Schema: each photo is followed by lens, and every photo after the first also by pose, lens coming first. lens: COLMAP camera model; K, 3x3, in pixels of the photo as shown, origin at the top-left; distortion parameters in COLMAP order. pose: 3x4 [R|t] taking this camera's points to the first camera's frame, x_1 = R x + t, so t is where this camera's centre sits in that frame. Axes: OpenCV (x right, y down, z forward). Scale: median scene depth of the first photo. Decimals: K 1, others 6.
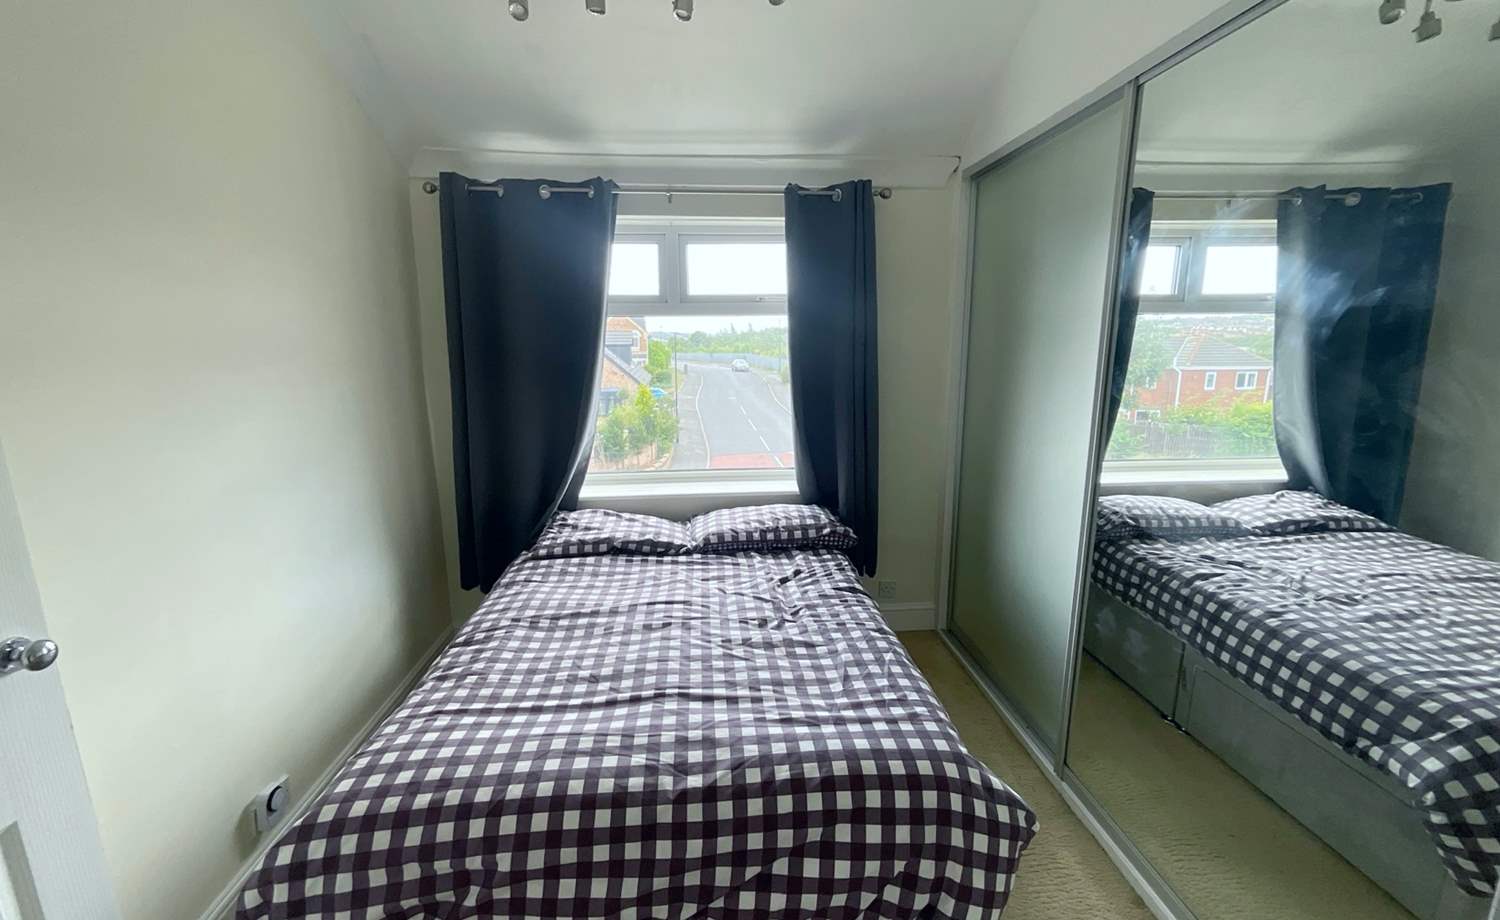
lens RADIAL K [[610.2, 0, 750.0], [0, 610.2, 460.0], [0, 0, 1]] dist [0.000012, -0.000091]
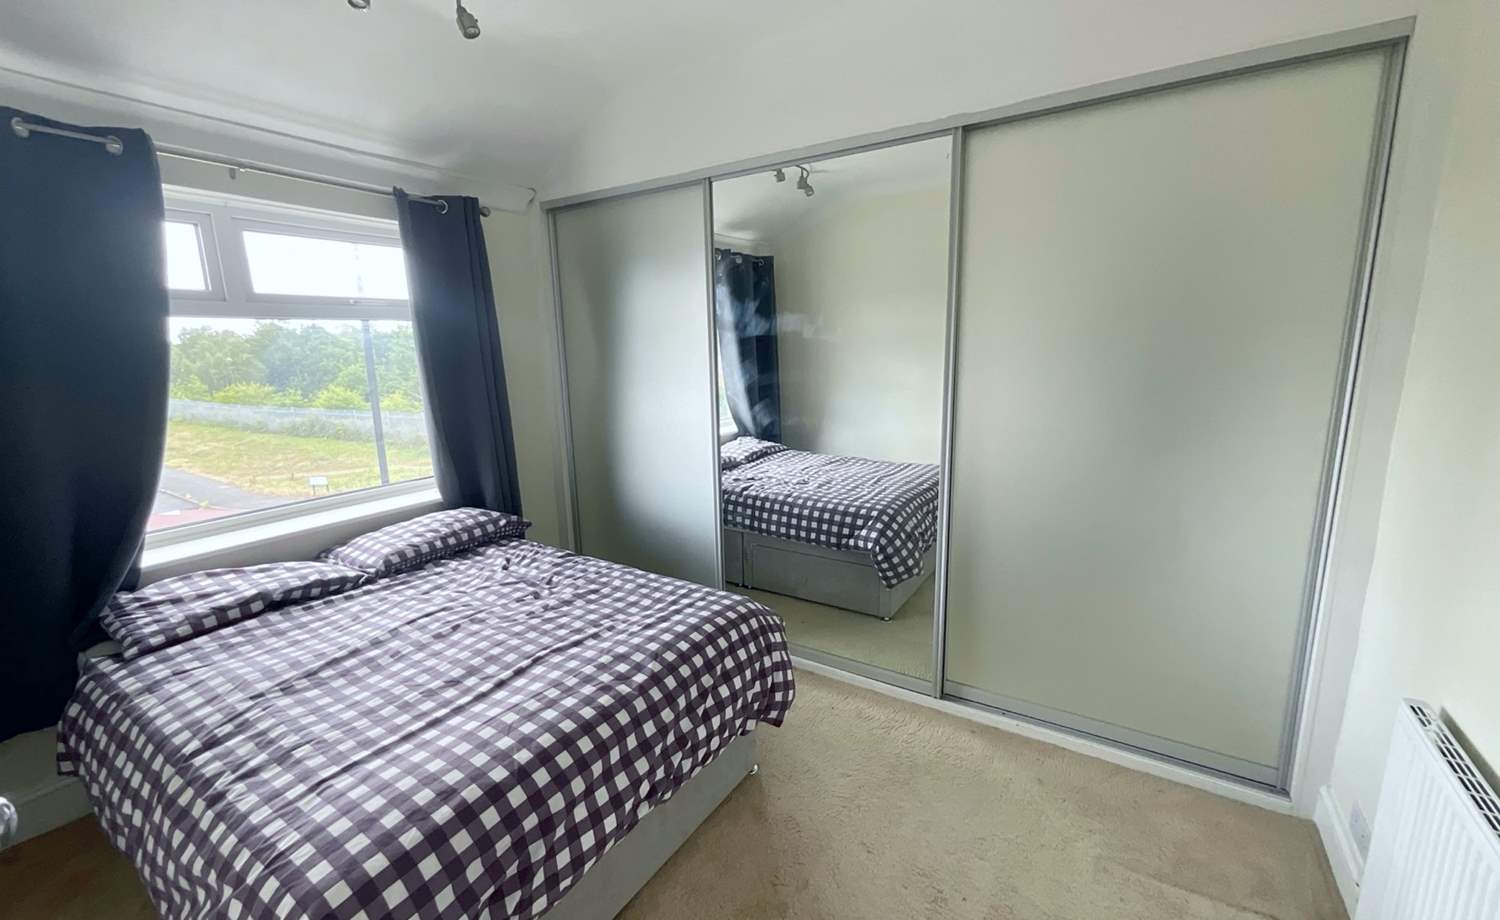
lens RADIAL K [[607.4, 0, 746.4], [0, 607.4, 459.6], [0, 0, 1]] dist [0.015622, -0.006988]
pose [[0.606210, -0.154172, 0.780219, -0.528303], [0.176872, 0.982597, 0.056737, 0.028687], [-0.775388, 0.103604, 0.622928, -0.004565]]
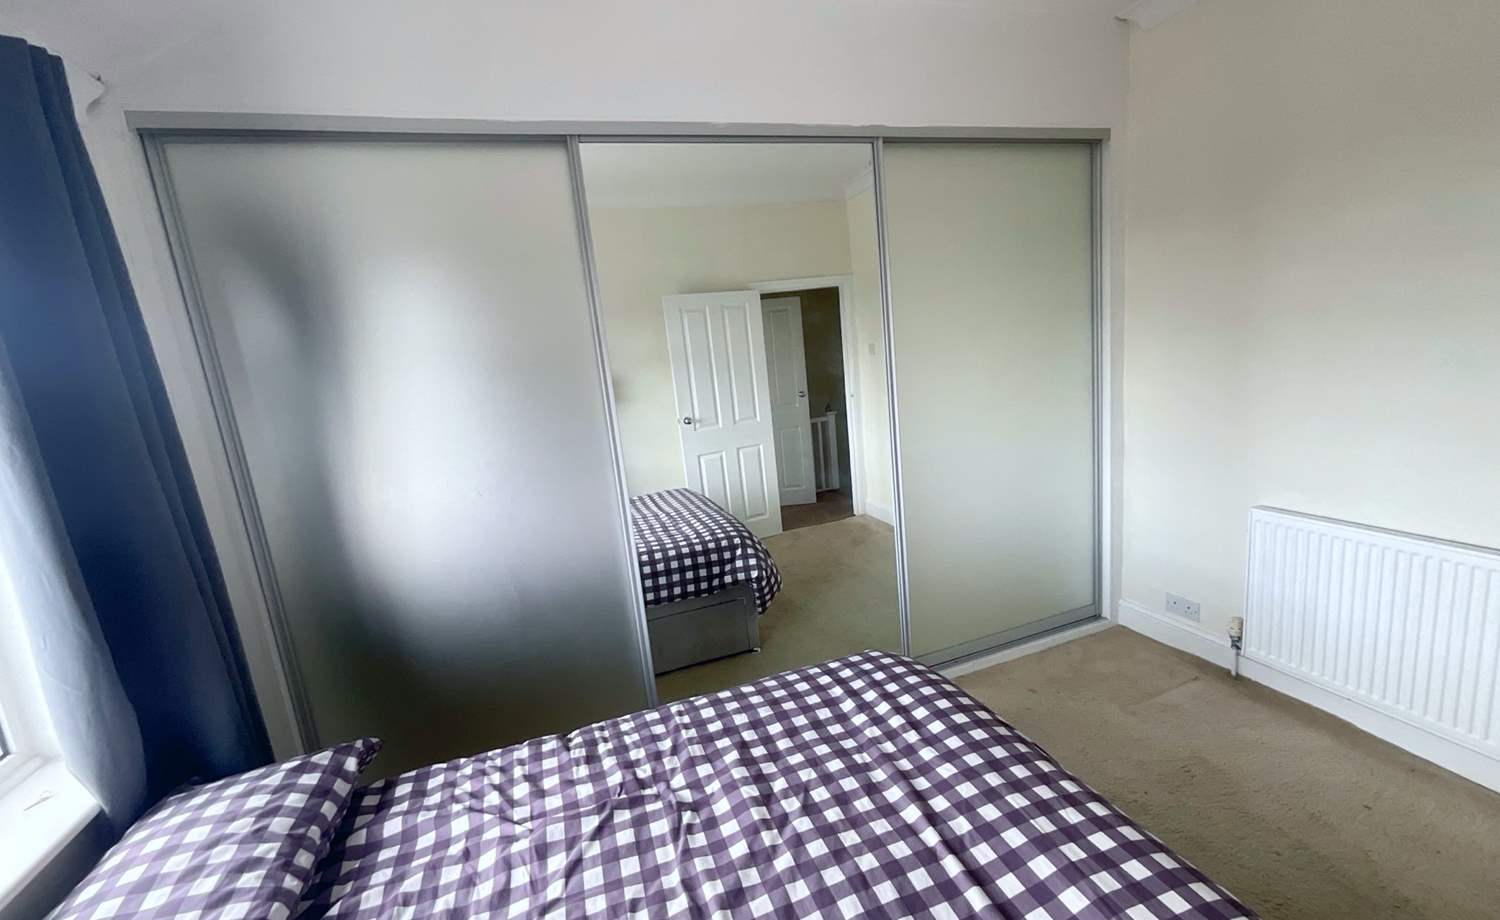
lens RADIAL K [[610.2, 0, 750.0], [0, 610.2, 460.0], [0, 0, 1]] dist [0.000012, -0.000091]
pose [[-0.249448, -0.138599, 0.958419, -0.492850], [0.296210, 0.931348, 0.211779, -0.153932], [-0.921974, 0.336721, -0.191268, 0.873454]]
